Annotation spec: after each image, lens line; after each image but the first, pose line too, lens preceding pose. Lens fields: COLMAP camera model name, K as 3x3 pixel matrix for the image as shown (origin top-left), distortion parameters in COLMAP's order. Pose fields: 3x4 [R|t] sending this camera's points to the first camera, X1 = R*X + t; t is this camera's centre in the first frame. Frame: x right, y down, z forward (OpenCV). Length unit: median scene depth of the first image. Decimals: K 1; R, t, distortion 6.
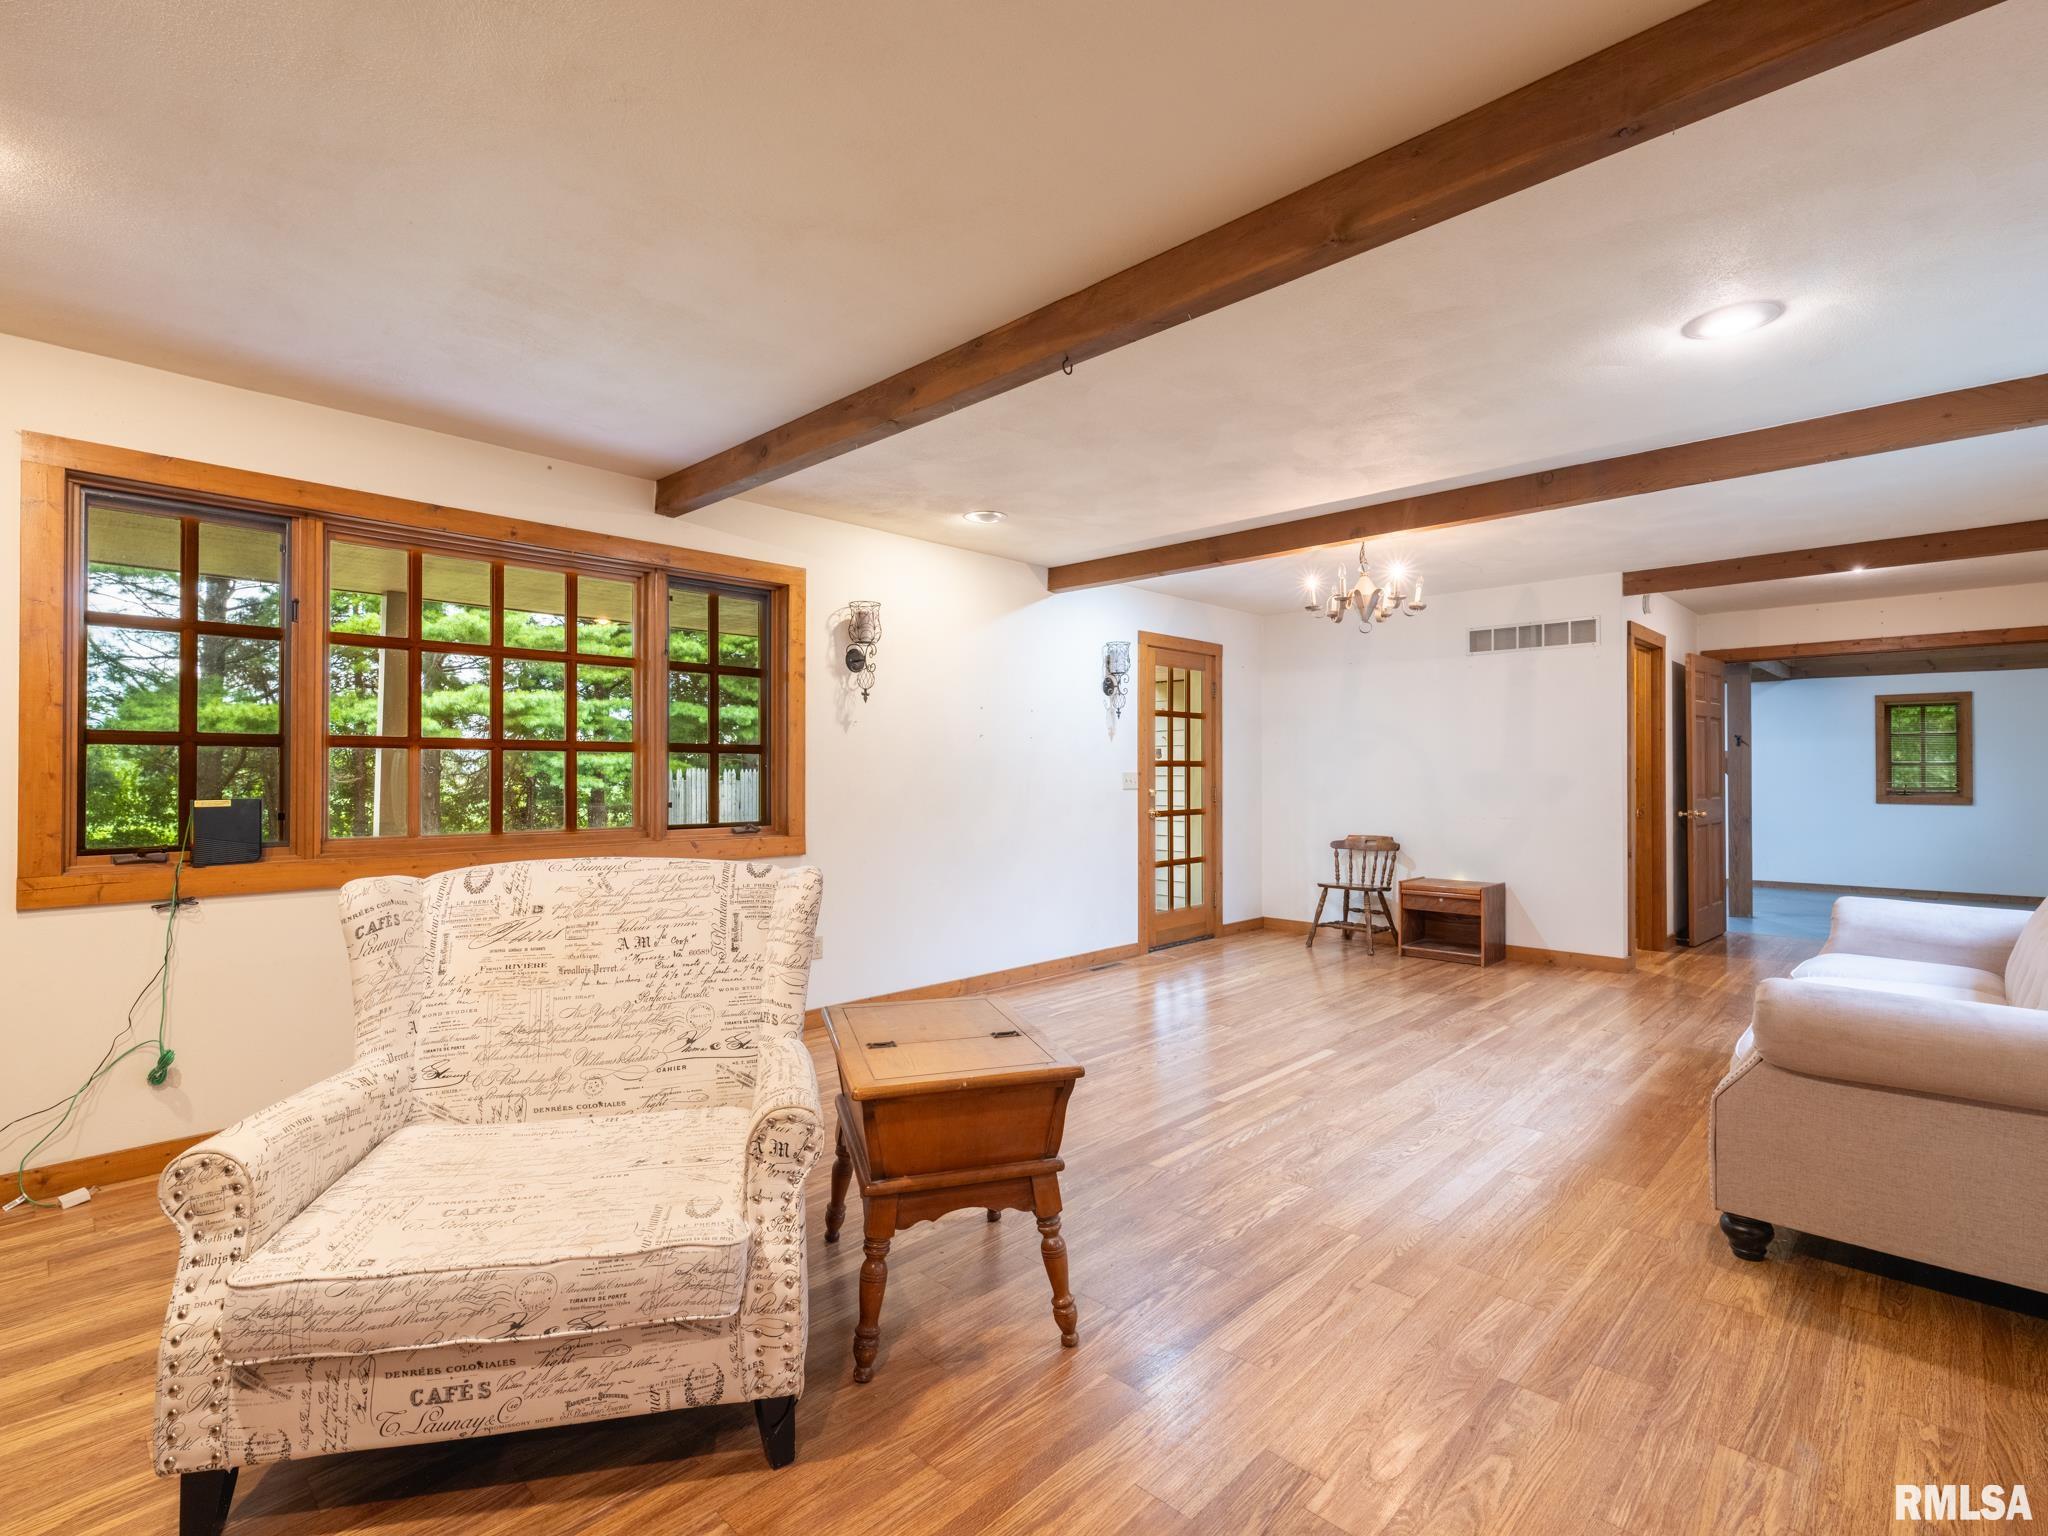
lens RADIAL K [[959.5, 0, 1013.0], [0, 959.5, 768.6], [0, 0, 1]] dist [0.001293, 0.000910]
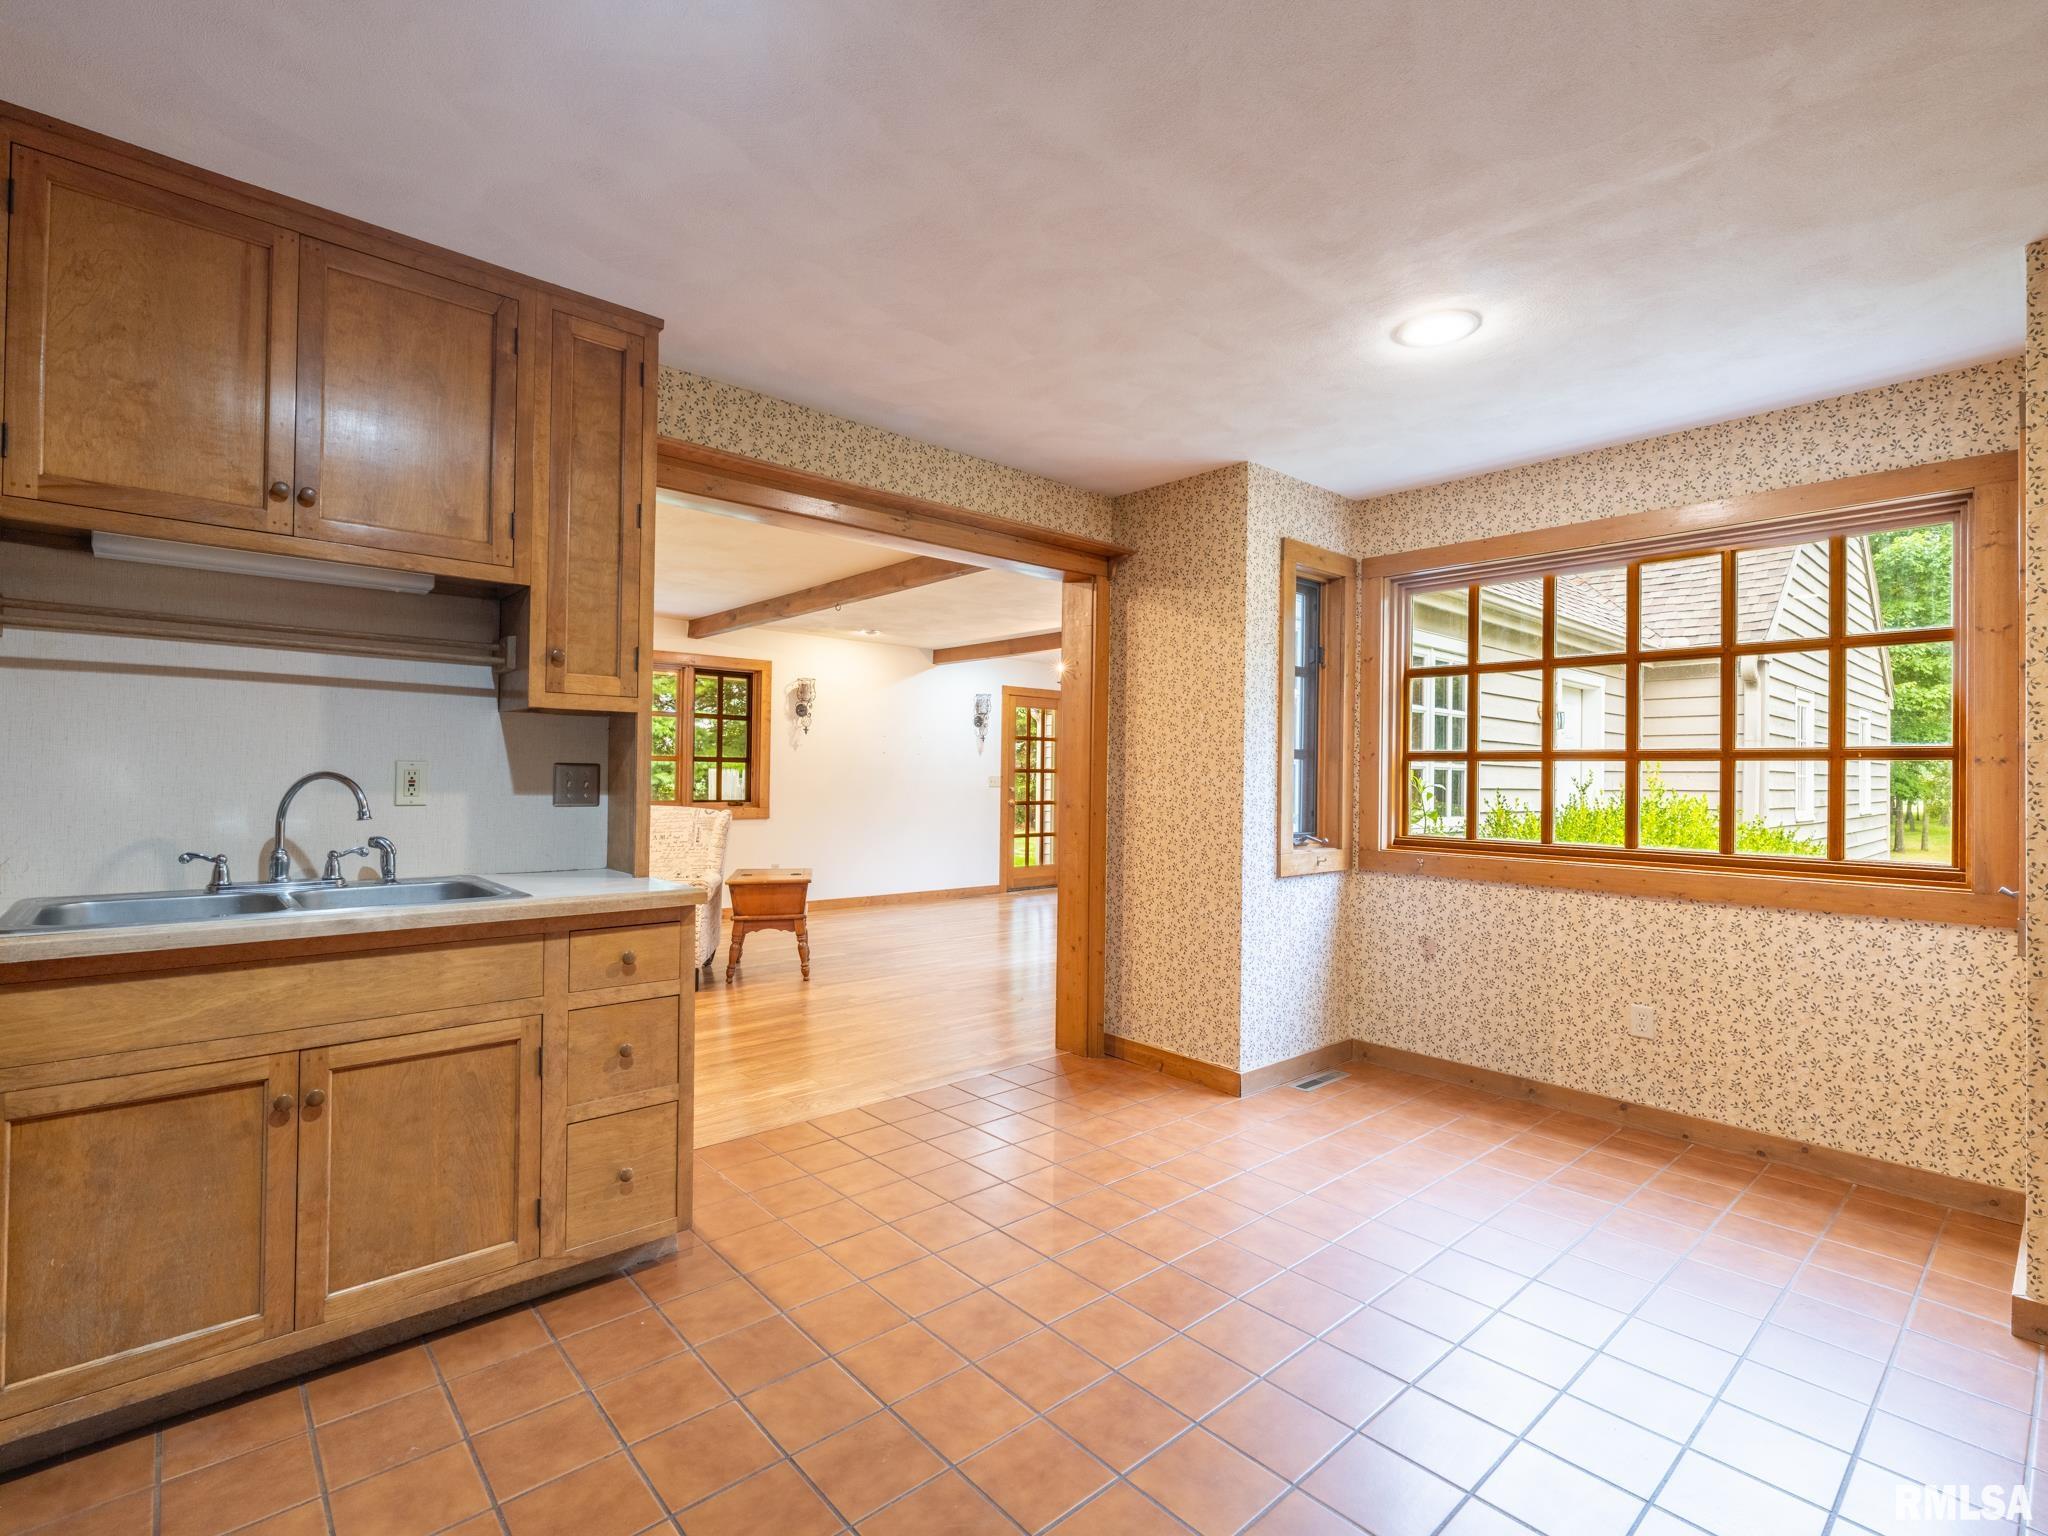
lens RADIAL K [[959.5, 0, 1032.2], [0, 959.5, 763.8], [0, 0, 1]] dist [0.001293, 0.000910]
pose [[0.997464, 0.010831, -0.070343, 0.392334], [-0.011631, 0.999872, -0.010977, 0.000613], [0.070215, 0.011767, 0.997462, -0.751112]]
